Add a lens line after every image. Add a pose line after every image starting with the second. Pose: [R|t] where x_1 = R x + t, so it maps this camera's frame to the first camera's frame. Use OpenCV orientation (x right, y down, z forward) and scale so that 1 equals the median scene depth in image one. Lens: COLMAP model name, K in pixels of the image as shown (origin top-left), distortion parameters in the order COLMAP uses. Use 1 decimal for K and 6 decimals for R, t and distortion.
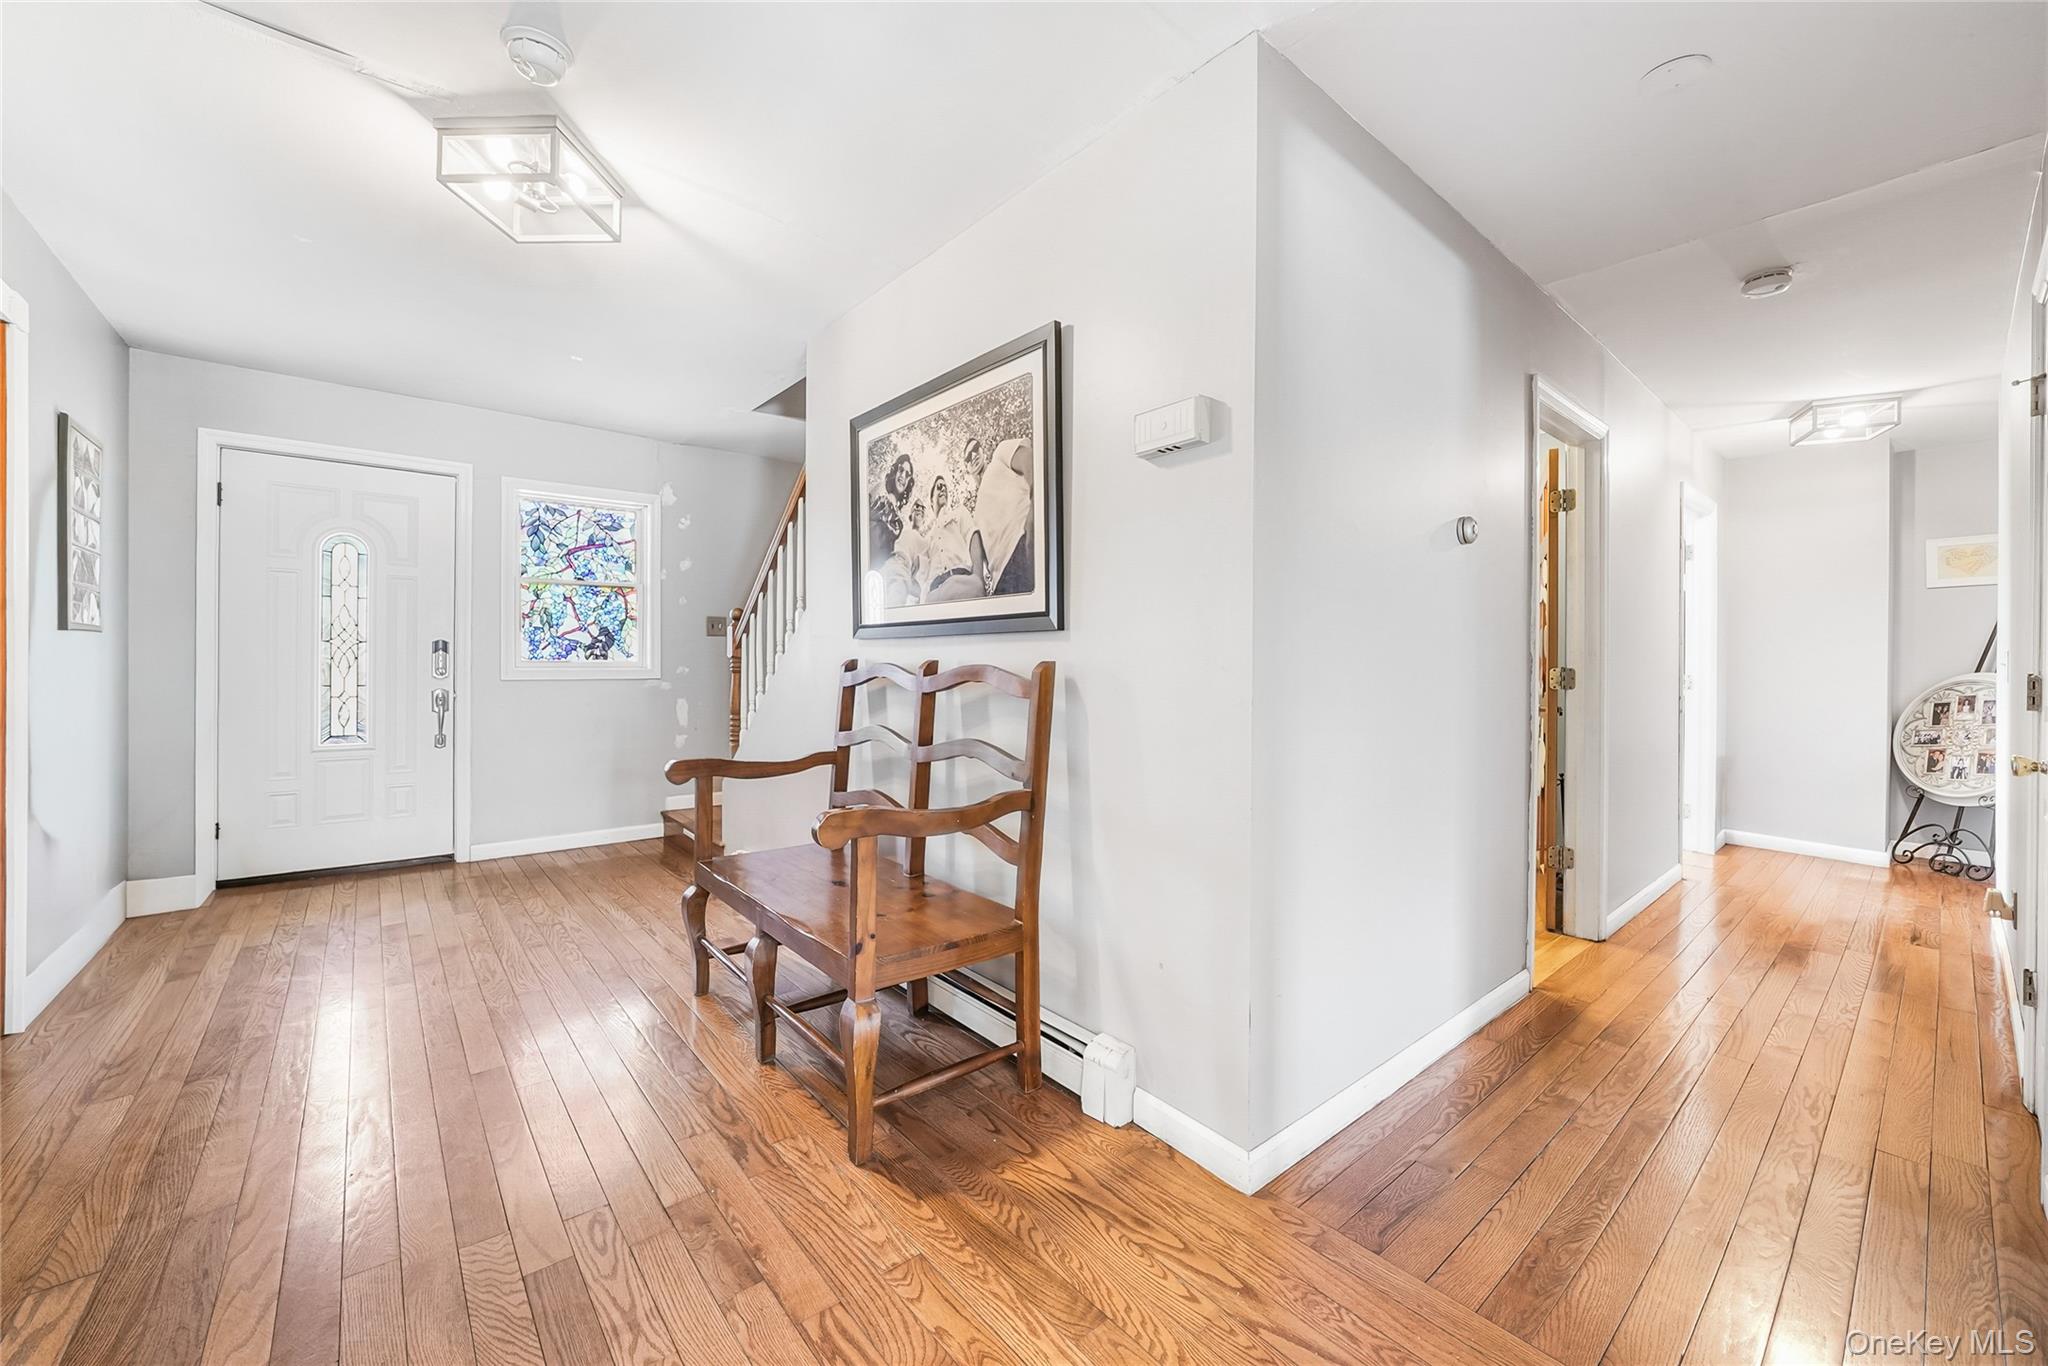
lens RADIAL K [[796.4, 0, 1015.9], [0, 796.4, 666.6], [0, 0, 1]] dist [-0.014101, -0.000213]
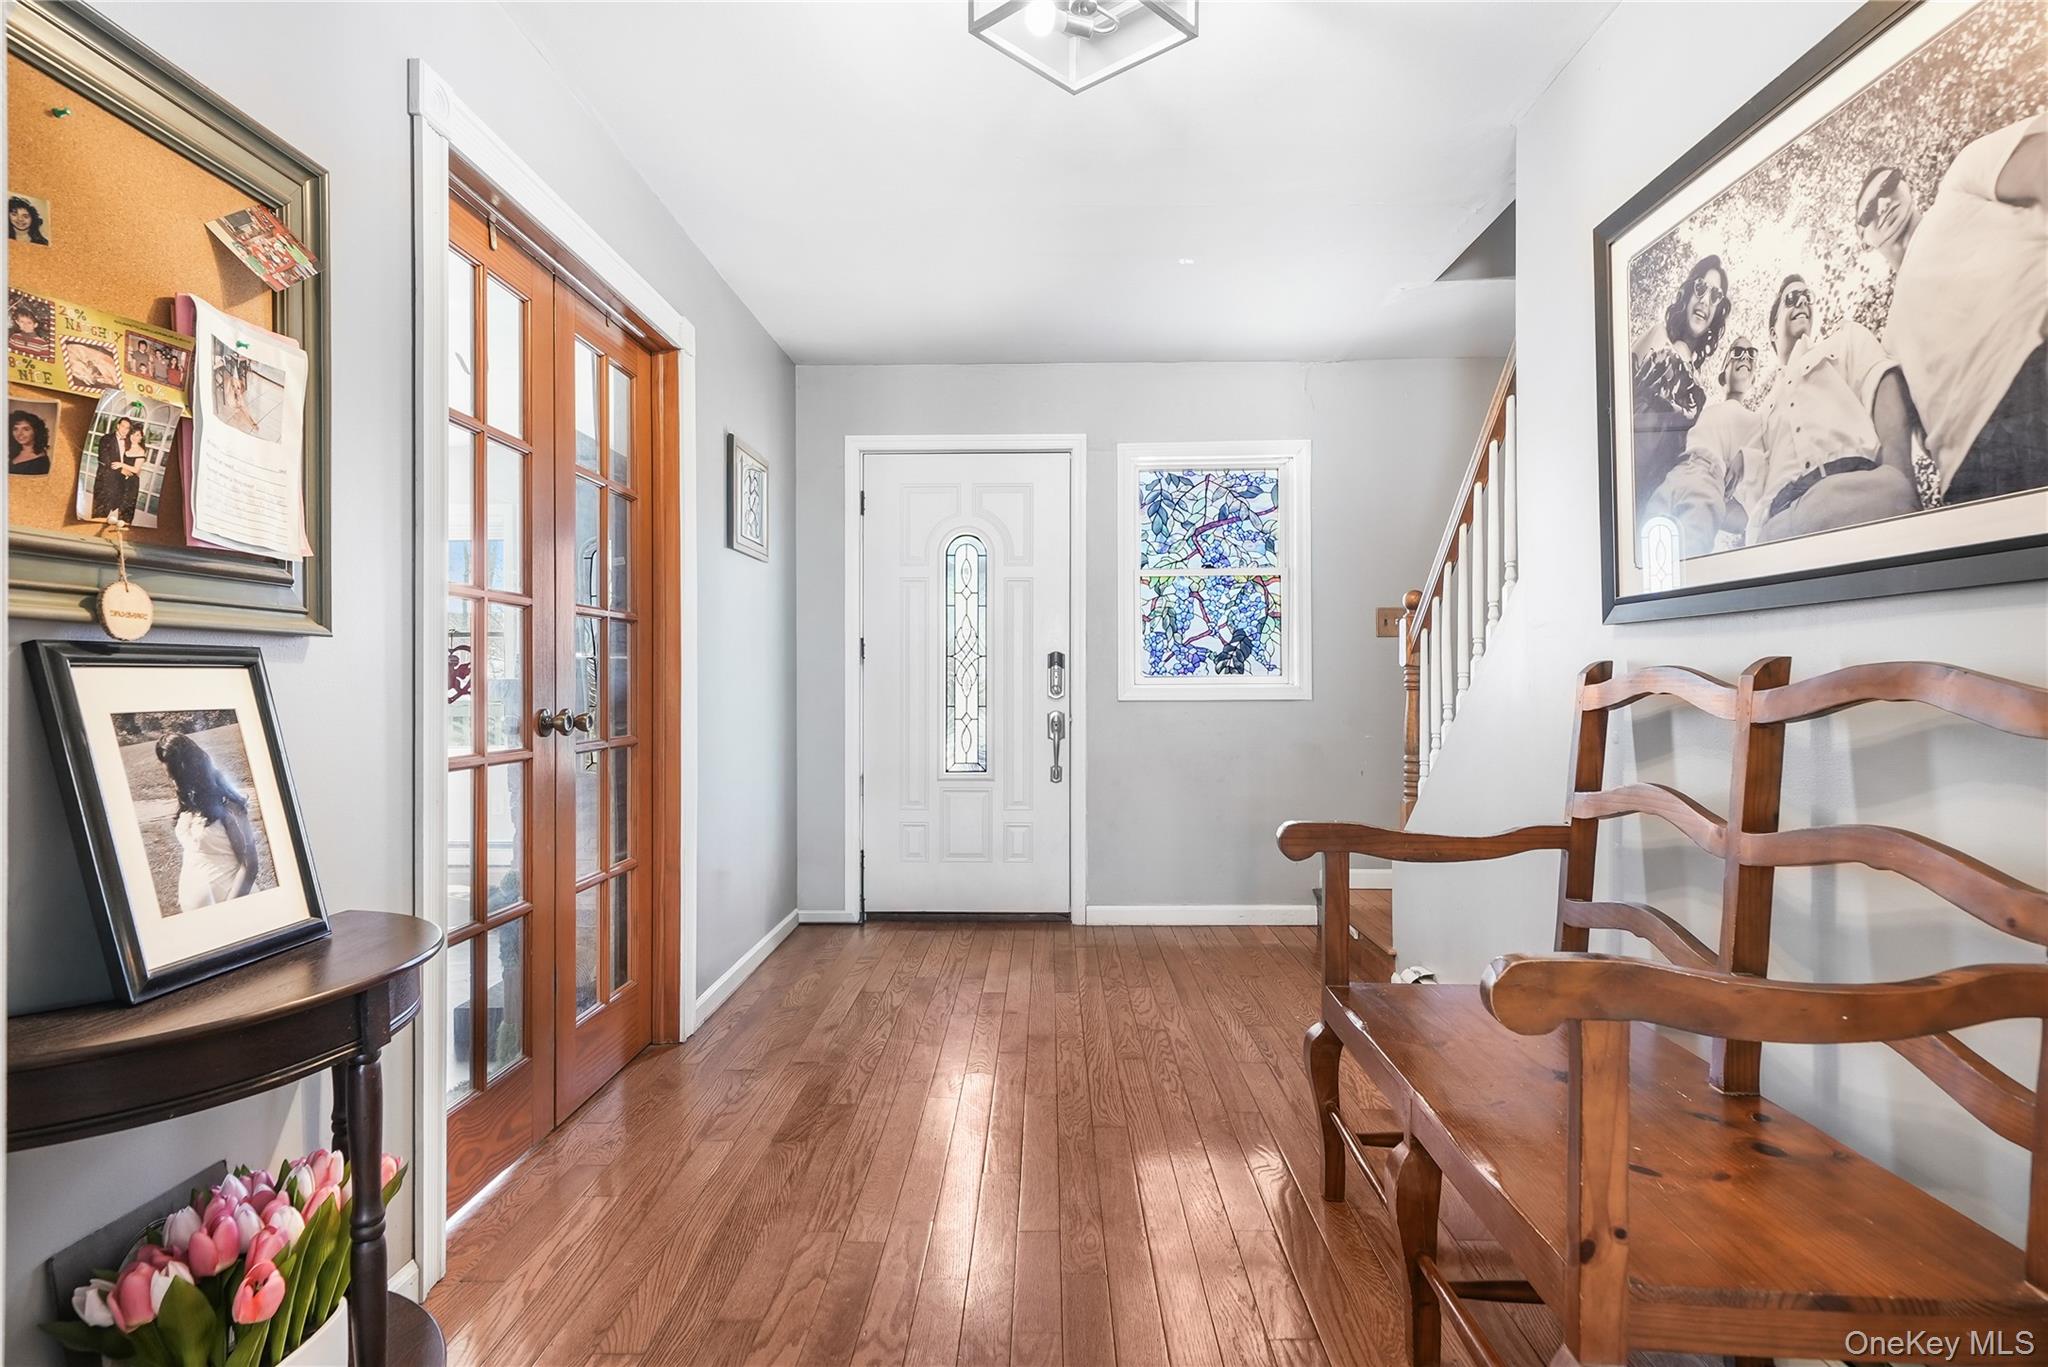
lens RADIAL K [[1094.2, 0, 1011.9], [0, 1094.2, 683.5], [0, 0, 1]] dist [0.006122, 0.002677]
pose [[0.751343, -0.007481, -0.659870, -0.011796], [0.004904, 0.999971, -0.005753, 0.009086], [0.659894, 0.001087, 0.751358, 0.171940]]
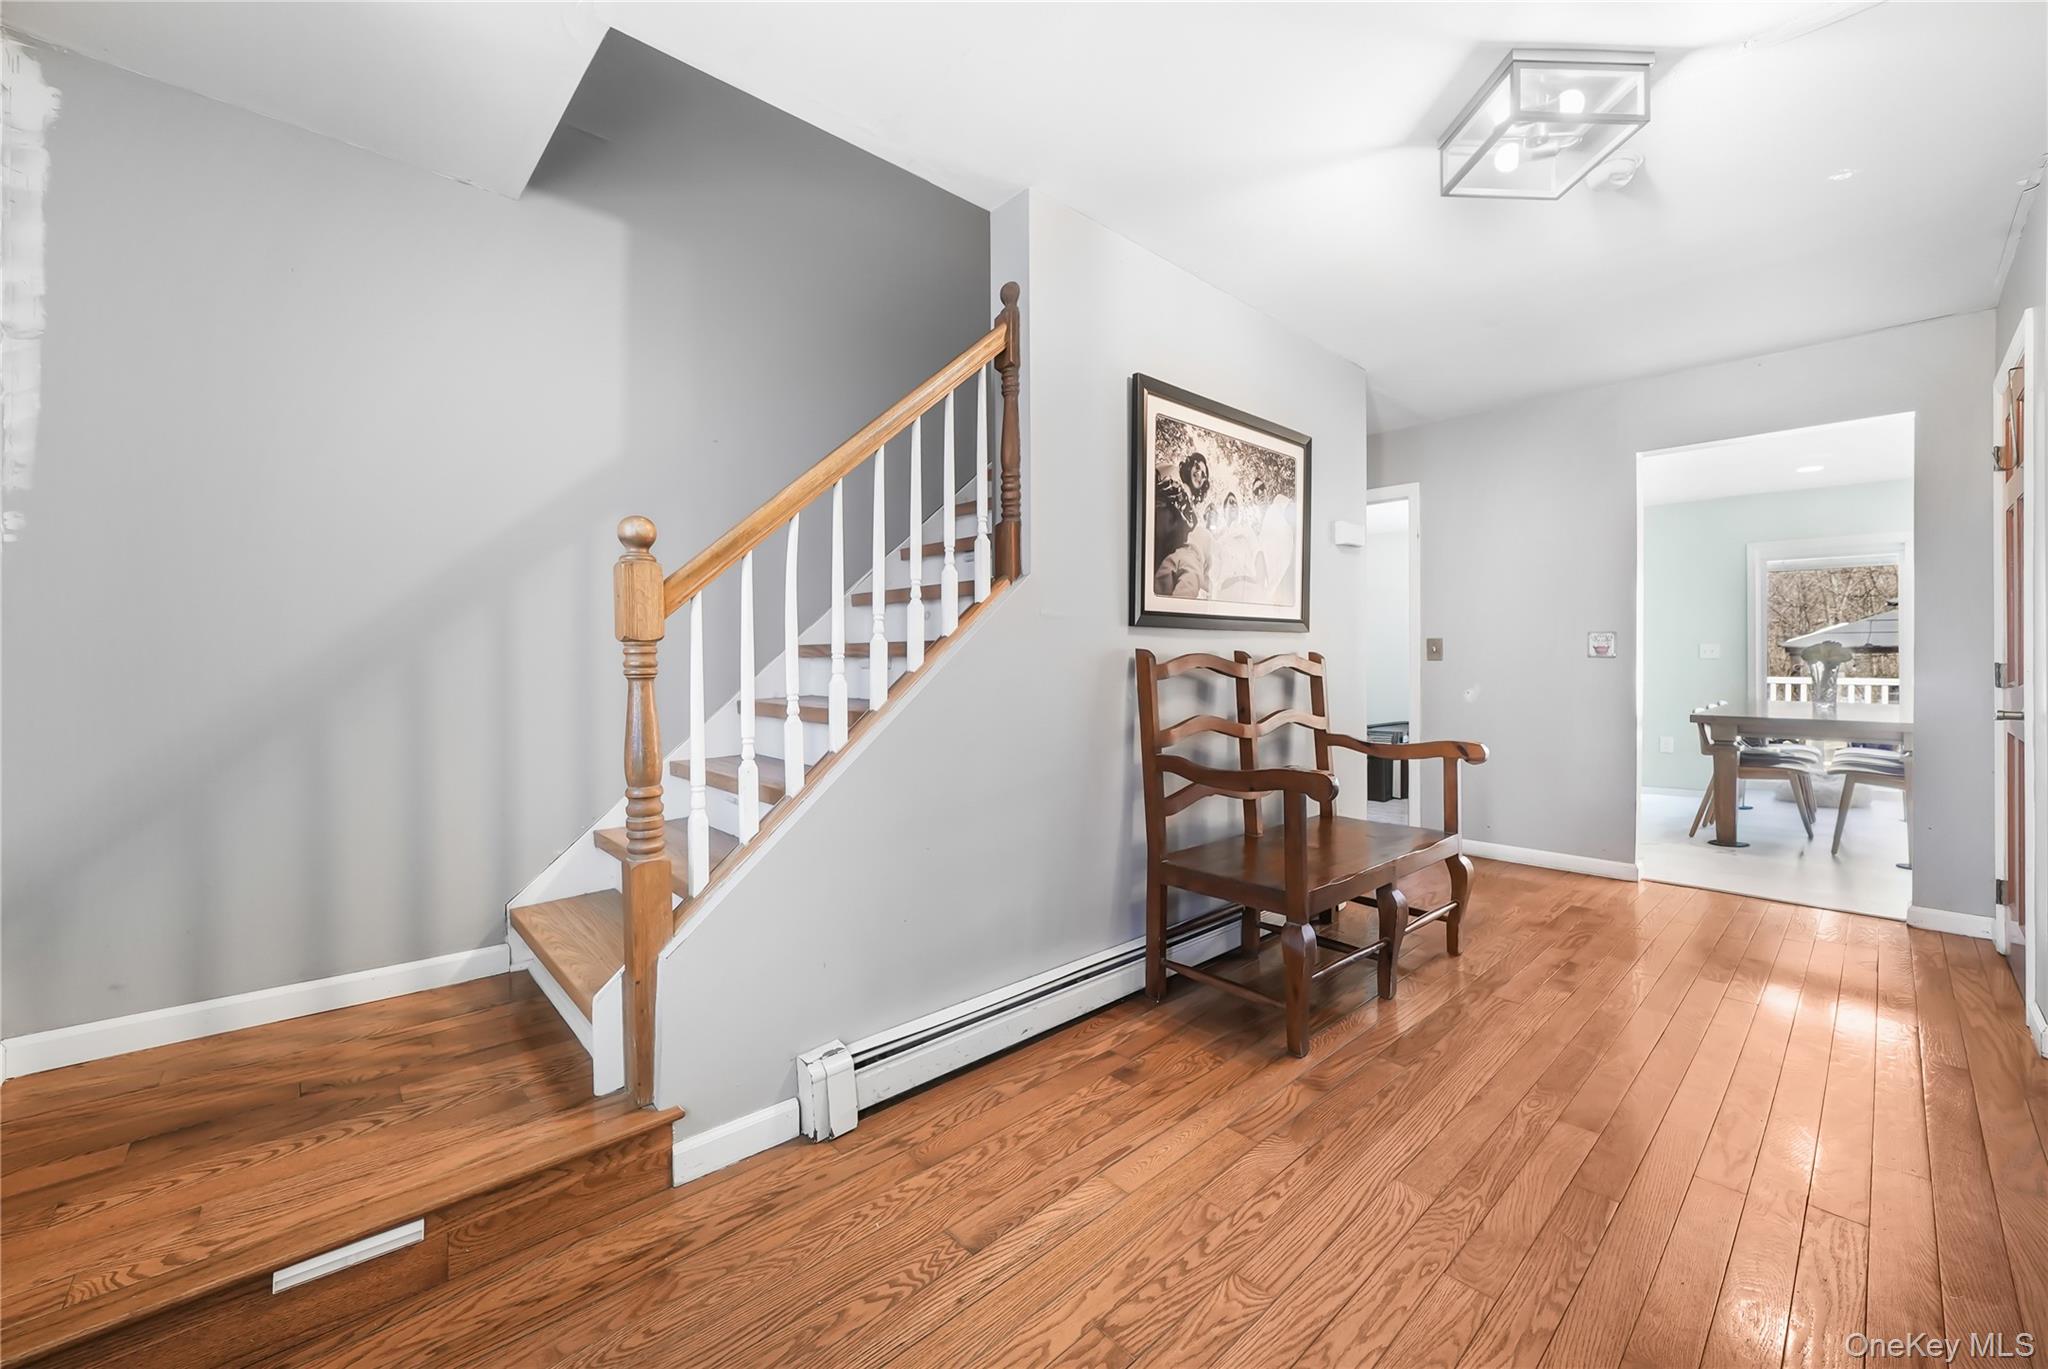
lens RADIAL K [[796.4, 0, 1001.4], [0, 796.4, 653.1], [0, 0, 1]] dist [-0.014101, -0.000213]
pose [[-0.034705, -0.004544, 0.999387, -1.163559], [0.001714, 0.999988, 0.004606, -0.009952], [-0.999396, 0.001873, -0.034697, 1.283687]]
